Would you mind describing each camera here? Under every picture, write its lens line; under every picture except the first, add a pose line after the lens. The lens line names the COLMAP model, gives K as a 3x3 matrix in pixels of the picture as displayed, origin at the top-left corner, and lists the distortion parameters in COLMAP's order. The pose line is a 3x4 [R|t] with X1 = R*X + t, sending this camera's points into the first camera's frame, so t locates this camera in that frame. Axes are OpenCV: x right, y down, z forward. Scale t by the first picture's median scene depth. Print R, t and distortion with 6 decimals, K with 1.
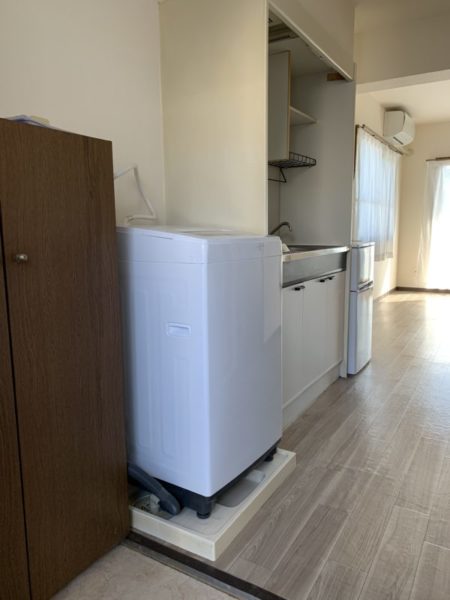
lens RADIAL K [[464.0, 0, 224.9], [0, 464.0, 300.8], [0, 0, 1]] dist [0.009786, -0.007495]
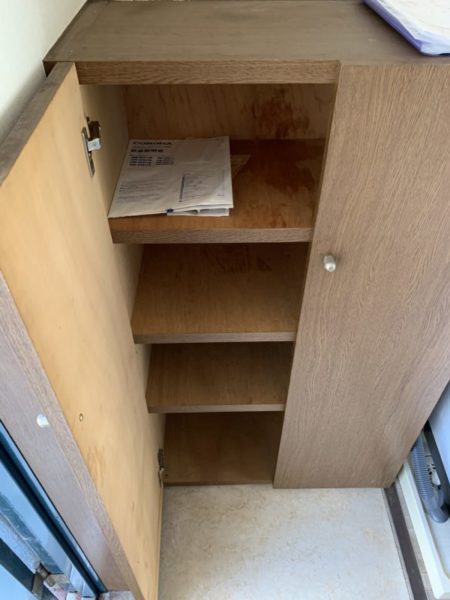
lens RADIAL K [[464.0, 0, 223.3], [0, 464.0, 298.7], [0, 0, 1]] dist [0.009786, -0.007495]
pose [[0.527510, 0.596323, -0.605089, -0.054187], [-0.137197, 0.762695, 0.632039, -0.461758], [0.838398, -0.250390, 0.484143, 0.477531]]
